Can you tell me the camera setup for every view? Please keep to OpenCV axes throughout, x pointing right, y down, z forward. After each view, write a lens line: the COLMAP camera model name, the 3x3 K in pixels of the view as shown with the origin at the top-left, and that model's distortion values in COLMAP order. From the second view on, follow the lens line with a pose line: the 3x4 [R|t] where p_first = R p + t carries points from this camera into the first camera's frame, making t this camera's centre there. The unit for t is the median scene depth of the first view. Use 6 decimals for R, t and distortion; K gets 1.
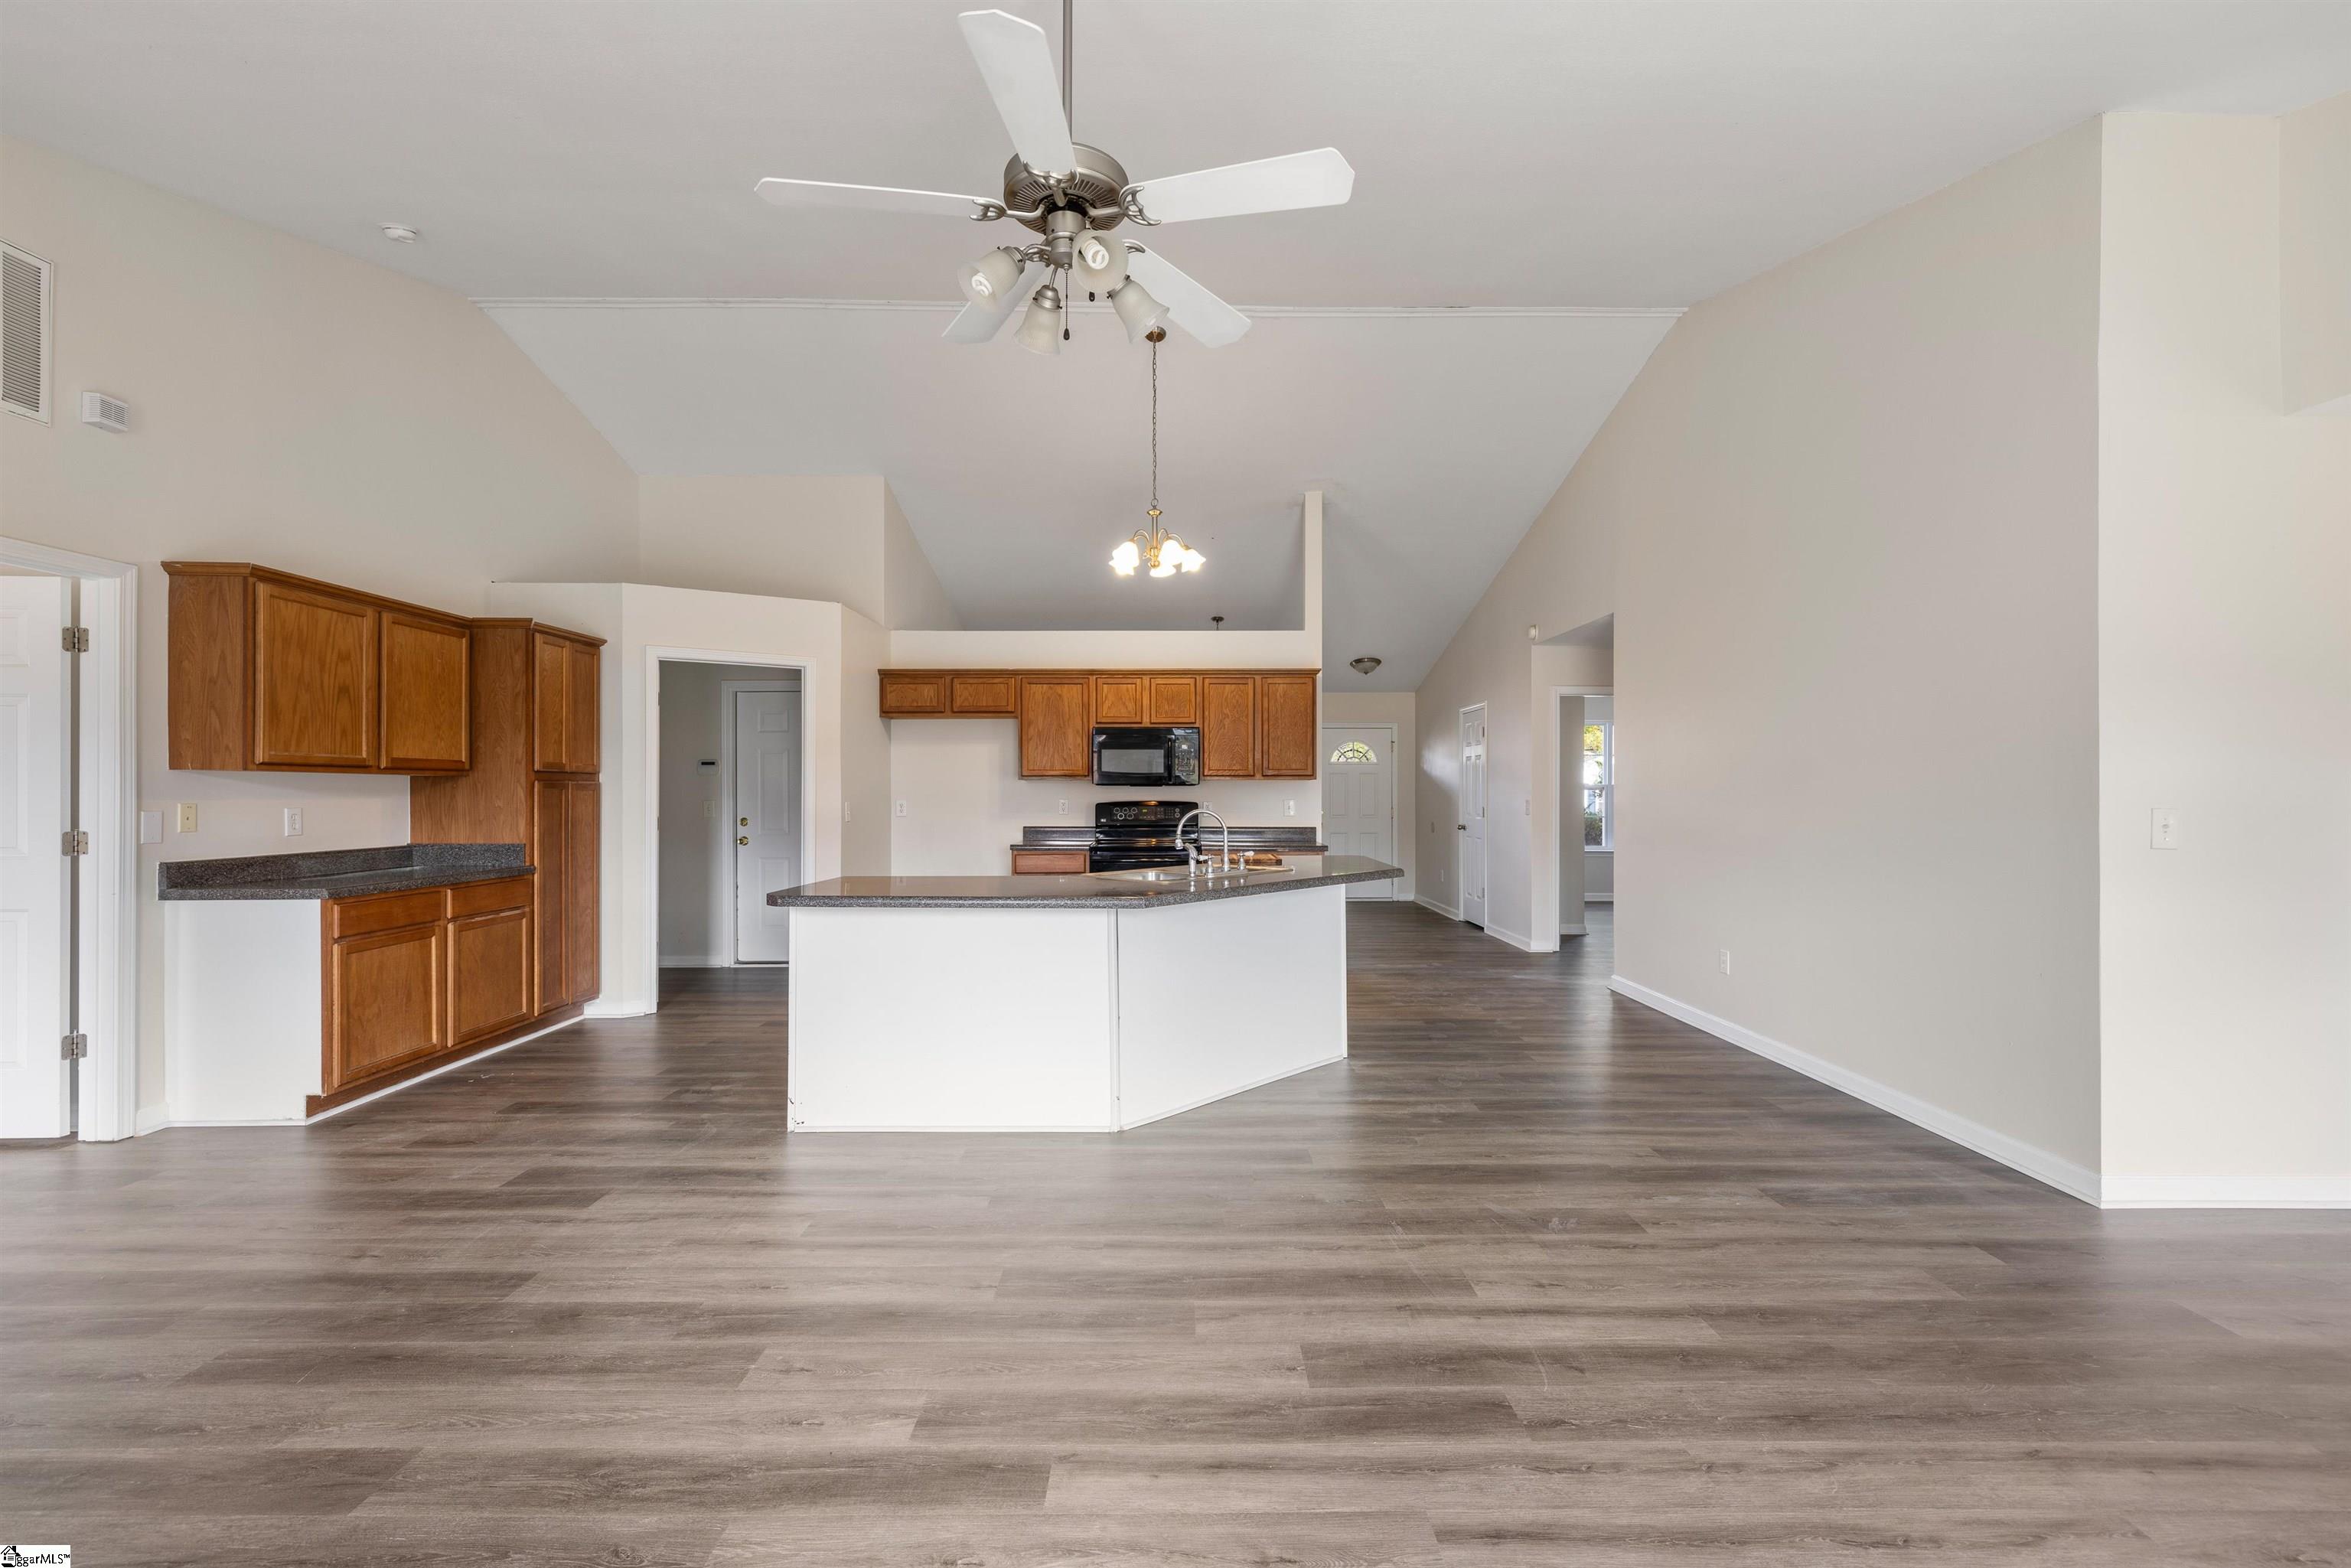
lens RADIAL K [[1001.3, 0, 1180.7], [0, 1001.3, 792.4], [0, 0, 1]] dist [0.002631, 0.000668]
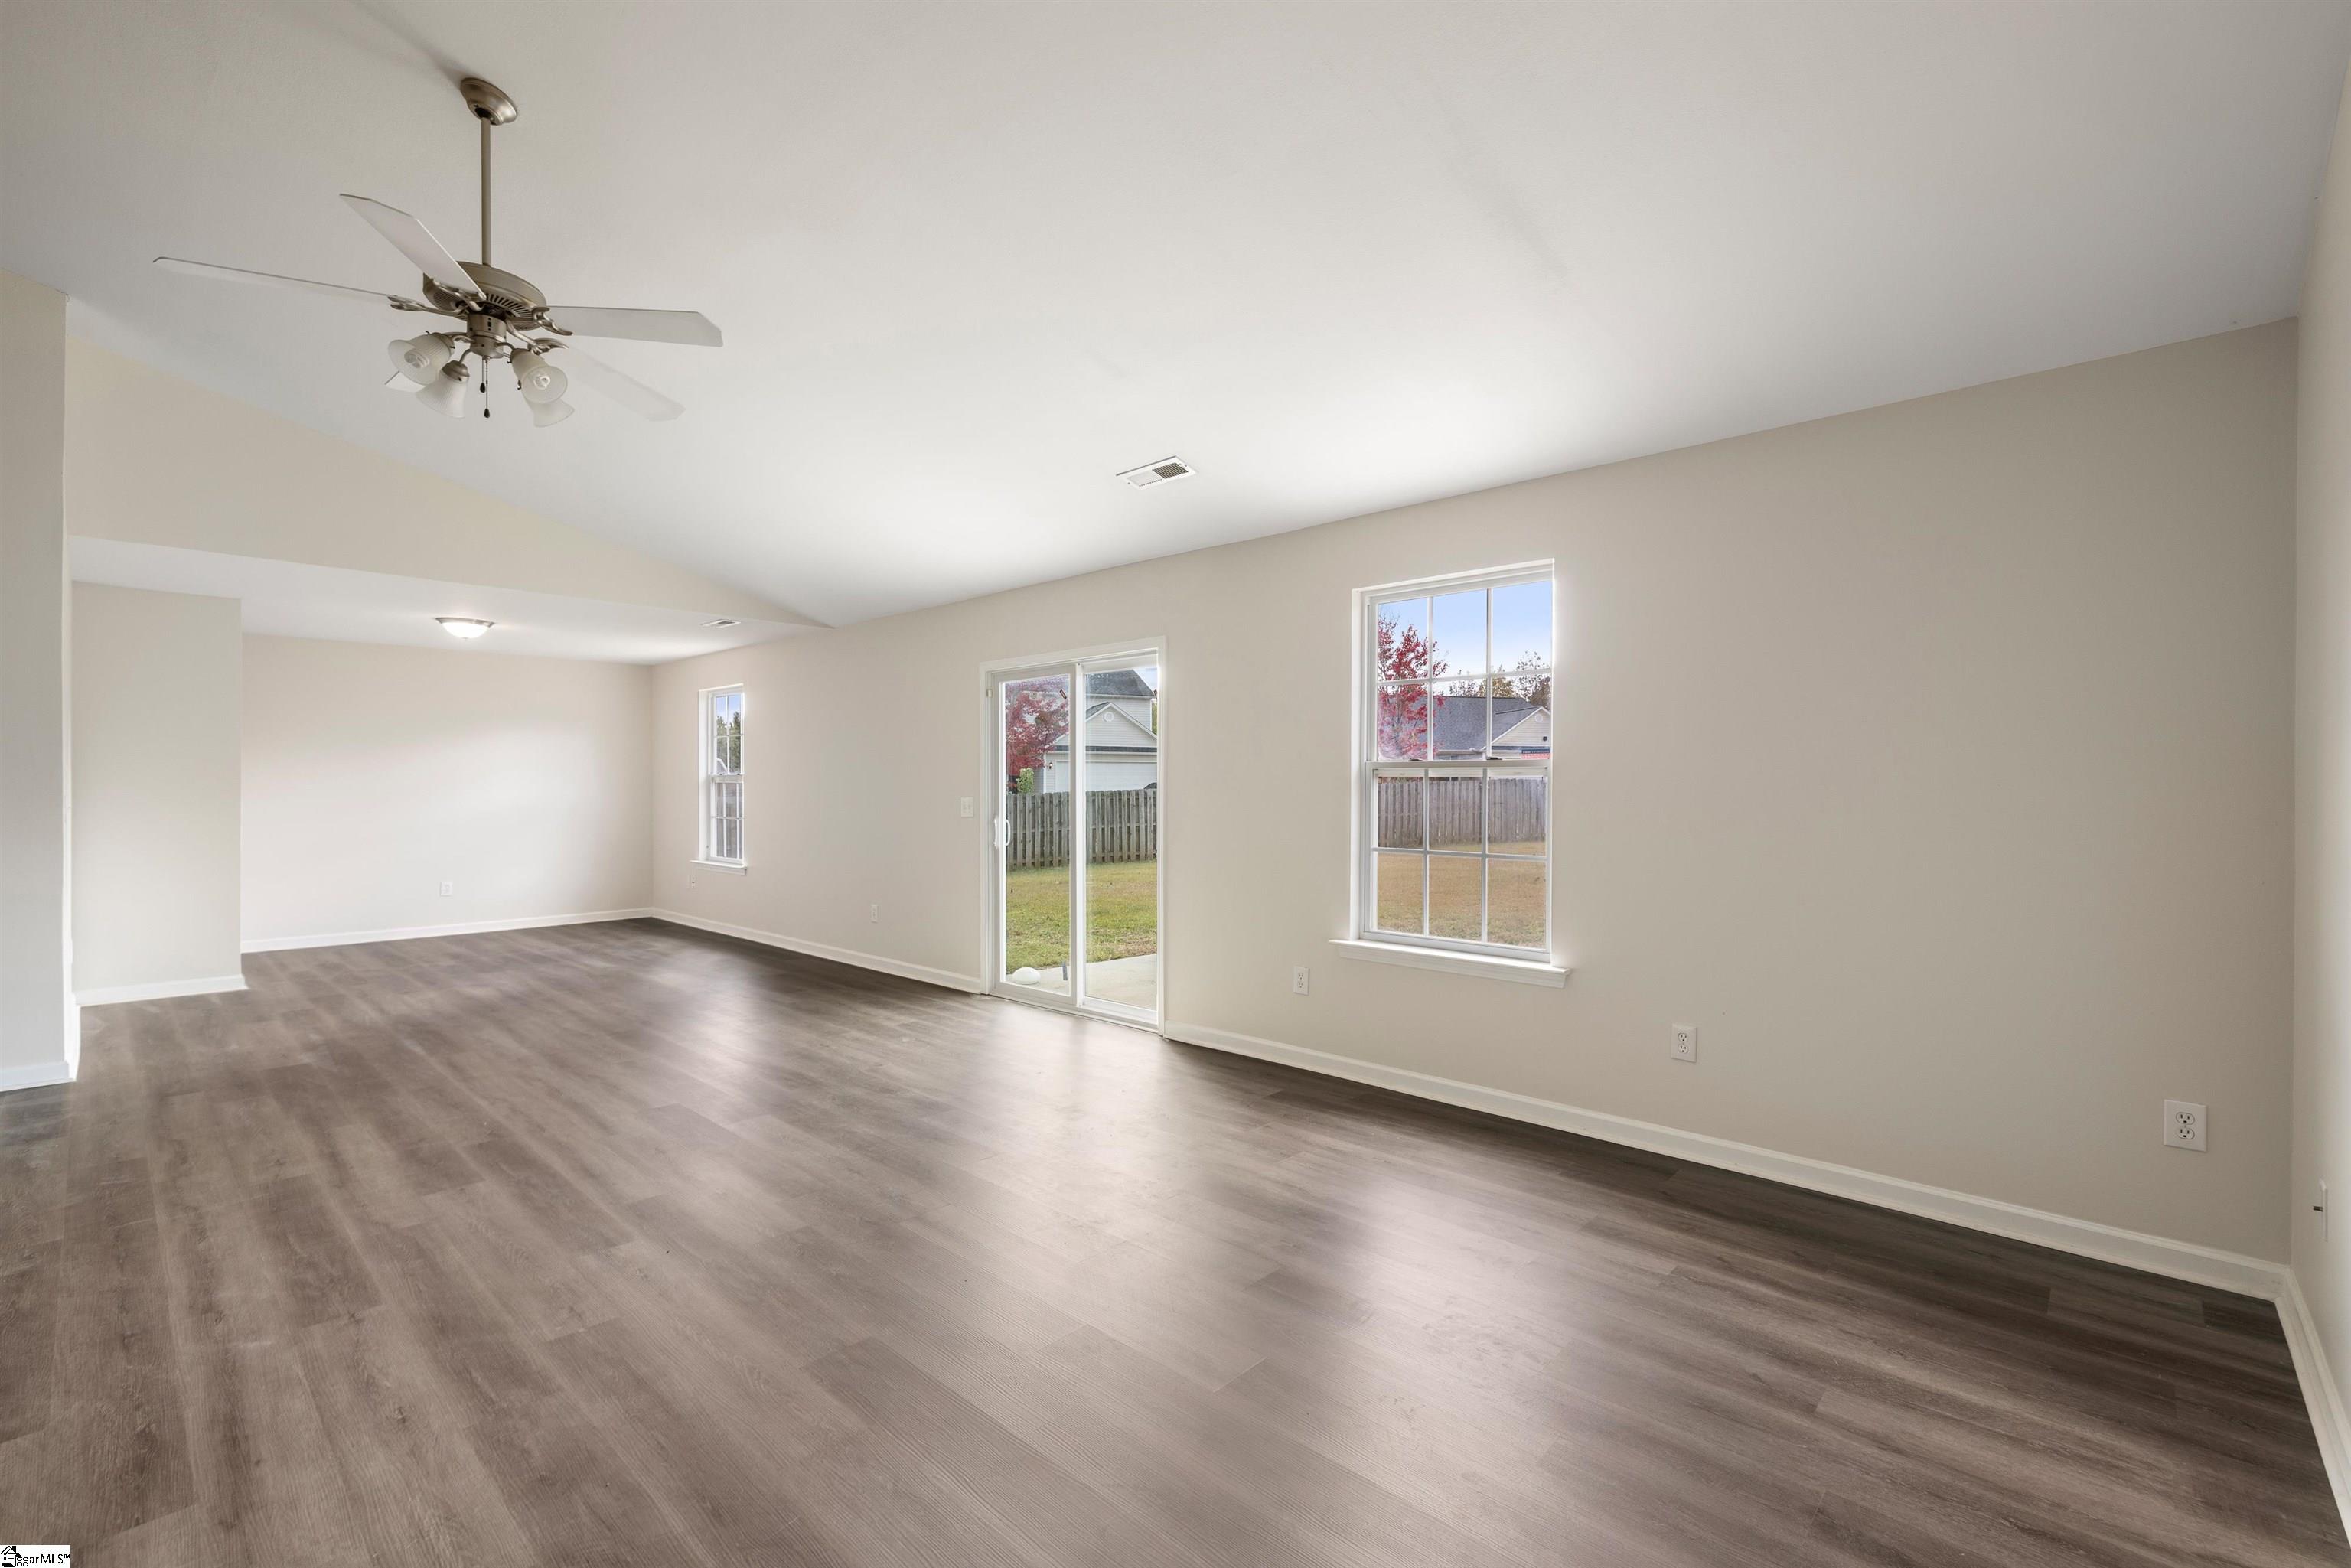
lens RADIAL K [[1001.3, 0, 1181.9], [0, 1001.3, 785.4], [0, 0, 1]] dist [0.002631, 0.000668]
pose [[-0.731253, 0.000394, 0.682106, -1.497325], [-0.001630, 0.999996, -0.002325, 0.002421], [-0.682104, -0.002812, -0.731250, 1.251686]]
